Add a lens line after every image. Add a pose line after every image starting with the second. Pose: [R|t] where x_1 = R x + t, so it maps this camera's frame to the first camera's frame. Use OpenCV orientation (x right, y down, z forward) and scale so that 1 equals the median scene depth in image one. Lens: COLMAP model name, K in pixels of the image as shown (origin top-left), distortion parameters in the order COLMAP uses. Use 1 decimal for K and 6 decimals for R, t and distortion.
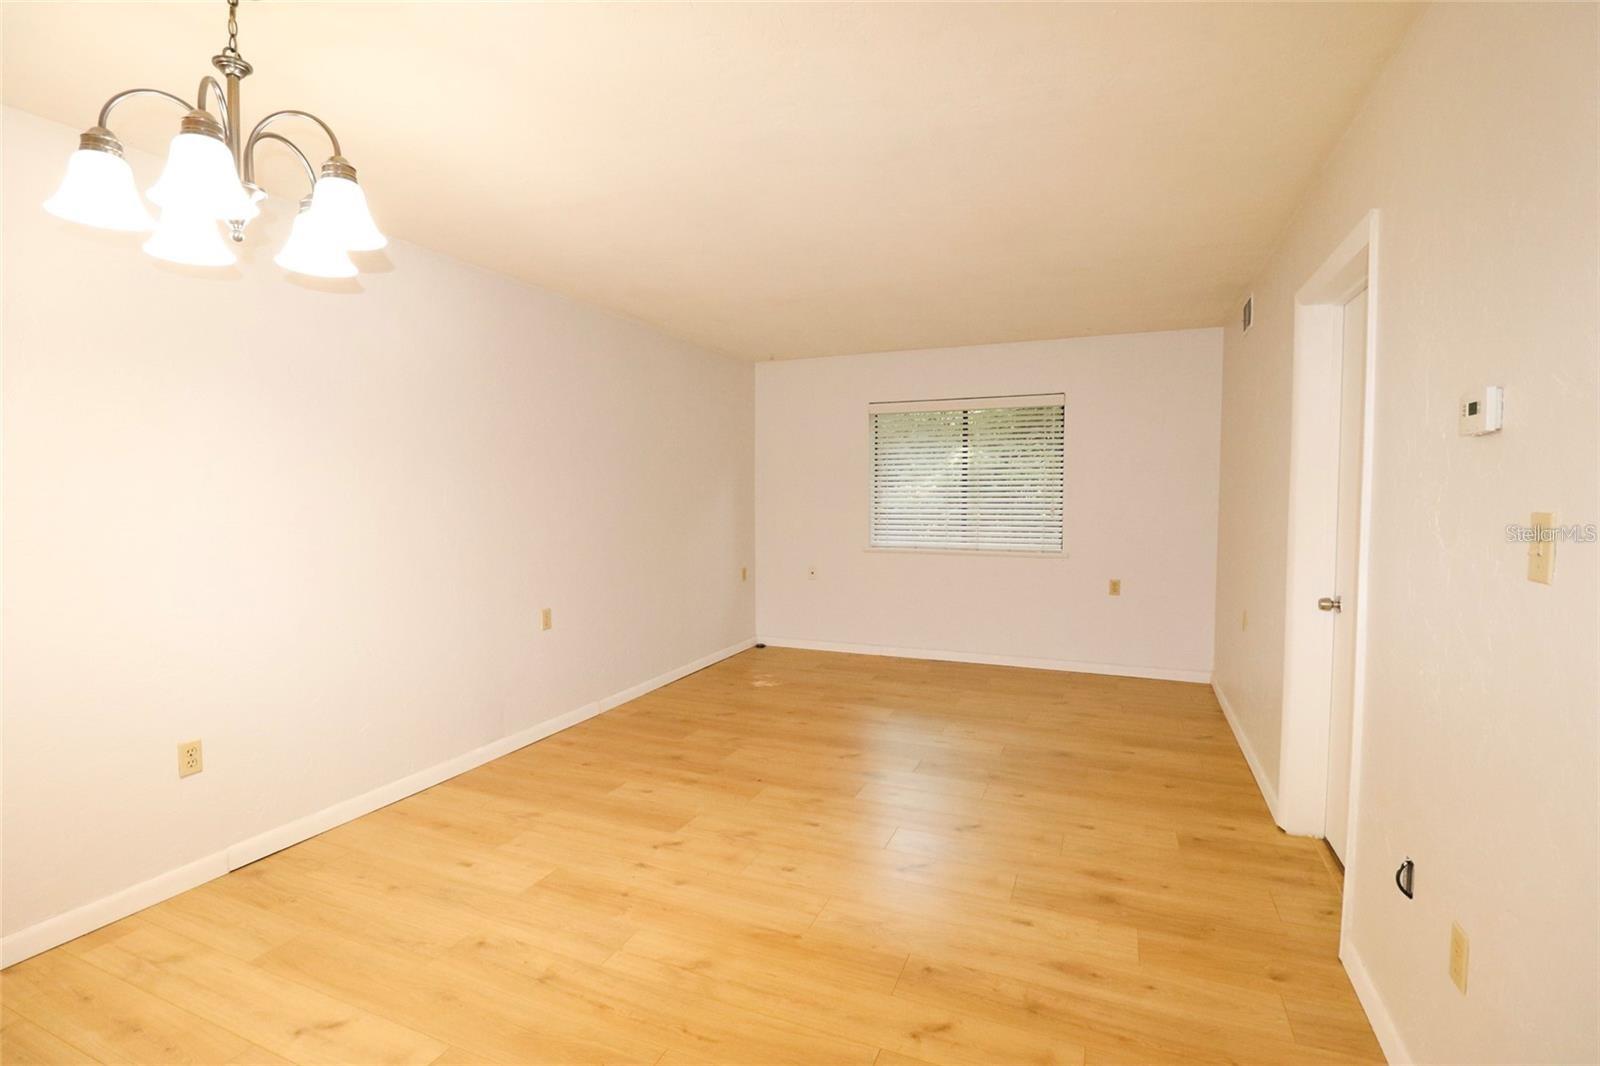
lens RADIAL K [[740.7, 0, 807.7], [0, 740.7, 523.5], [0, 0, 1]] dist [0.003744, -0.014762]
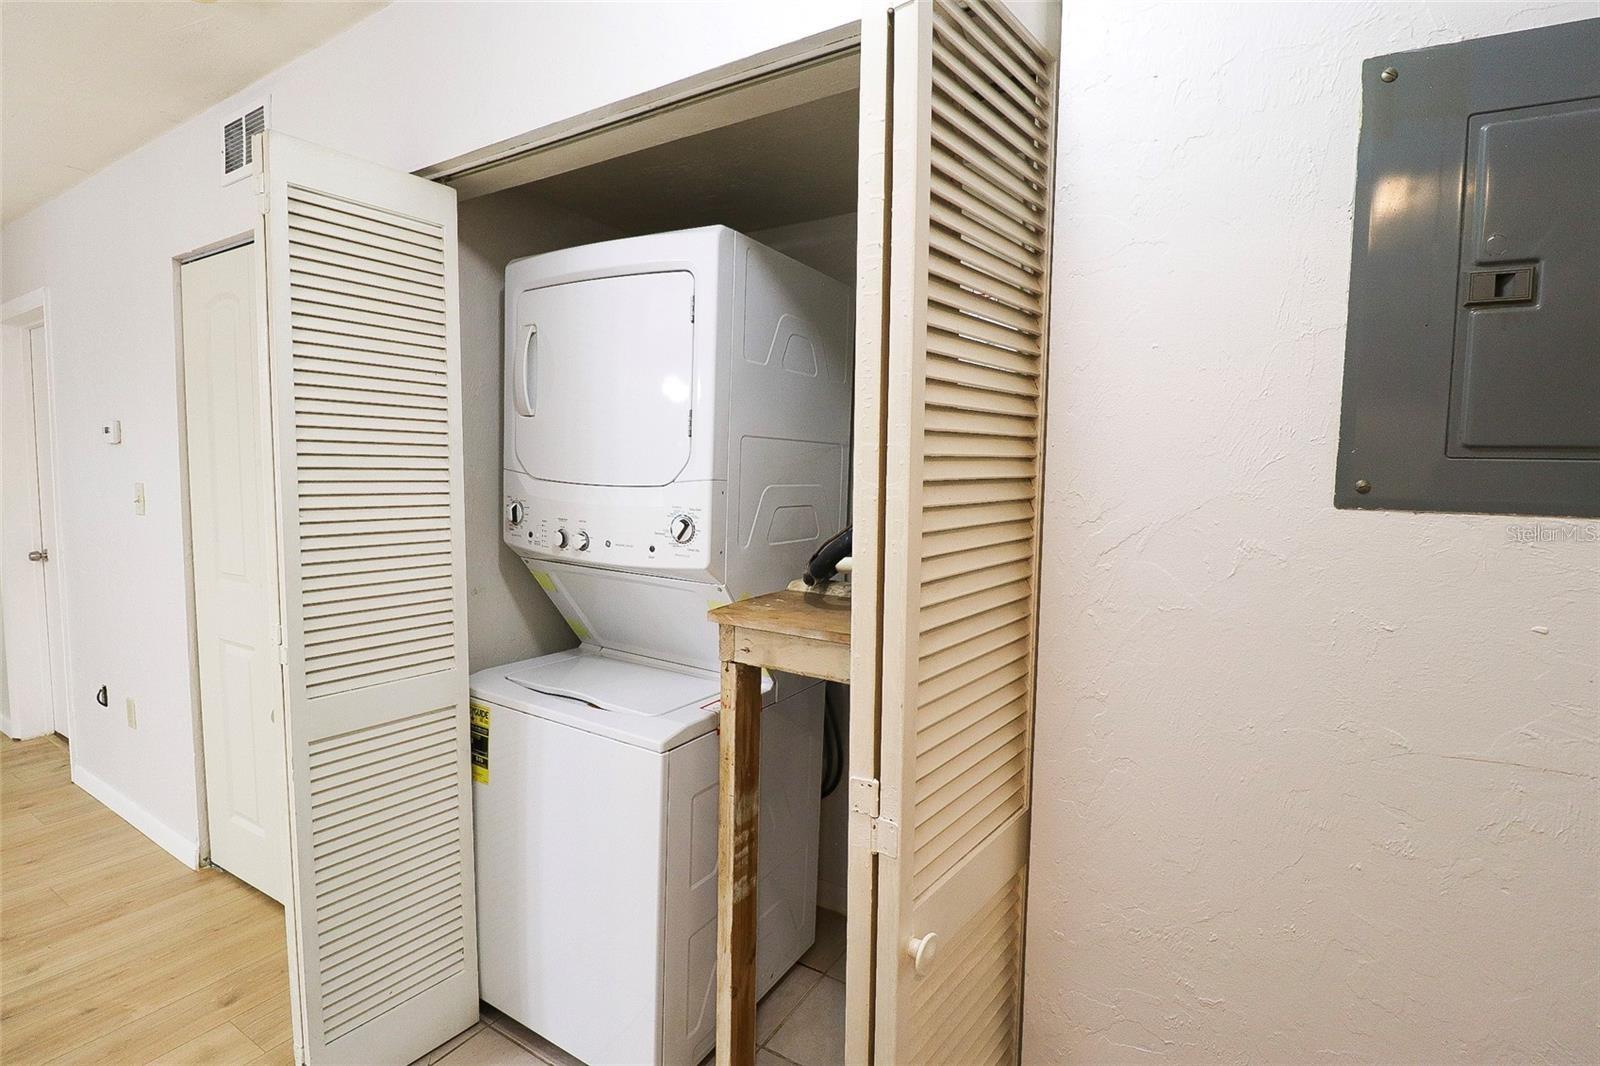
lens RADIAL K [[740.7, 0, 807.7], [0, 740.7, 523.5], [0, 0, 1]] dist [0.003744, -0.014762]
pose [[0.145878, -0.076733, 0.986322, -0.368408], [0.036730, 0.996720, 0.072110, 0.008072], [-0.988620, 0.025709, 0.148218, -0.543400]]
